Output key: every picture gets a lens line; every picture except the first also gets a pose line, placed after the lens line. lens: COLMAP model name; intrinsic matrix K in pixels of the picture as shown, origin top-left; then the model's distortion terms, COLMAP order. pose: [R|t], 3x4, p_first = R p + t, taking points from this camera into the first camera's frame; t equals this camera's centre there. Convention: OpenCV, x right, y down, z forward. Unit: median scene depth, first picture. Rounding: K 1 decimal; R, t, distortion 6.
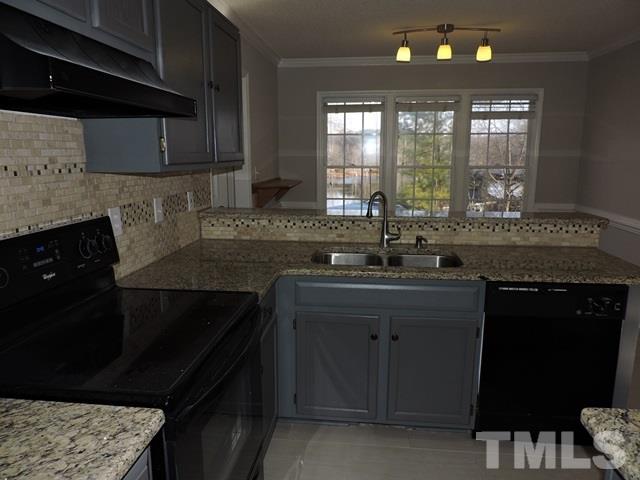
lens RADIAL K [[458.4, 0, 321.2], [0, 458.4, 241.1], [0, 0, 1]] dist [-0.013554, -0.003500]
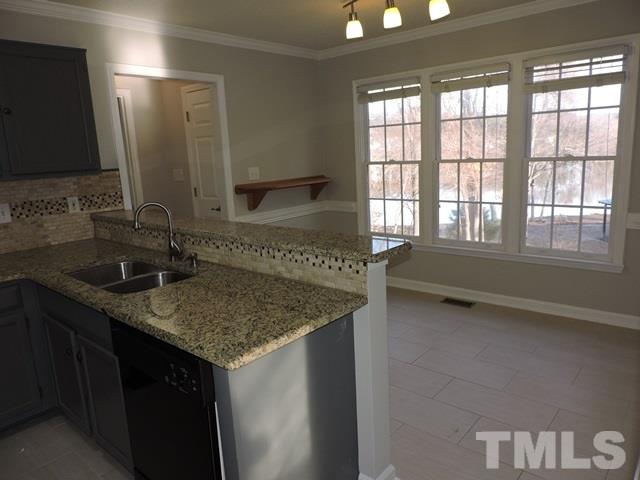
lens RADIAL K [[458.4, 0, 321.2], [0, 458.4, 241.1], [0, 0, 1]] dist [-0.013554, -0.003500]
pose [[0.813822, 0.078485, -0.575790, 0.617989], [-0.062405, 0.996911, 0.047685, -0.061648], [0.577754, -0.002875, 0.816206, 0.283252]]
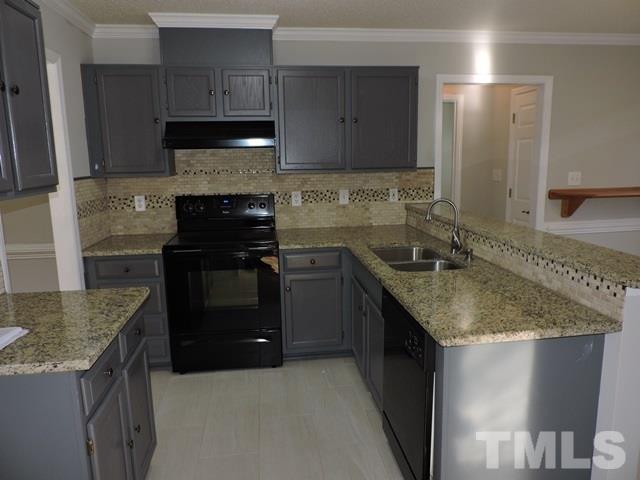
lens RADIAL K [[458.4, 0, 321.2], [0, 458.4, 241.1], [0, 0, 1]] dist [-0.013554, -0.003500]
pose [[0.225211, 0.171969, -0.959013, 0.715177], [-0.161476, 0.977276, 0.137324, -0.072966], [0.960836, 0.123930, 0.247862, 0.307568]]
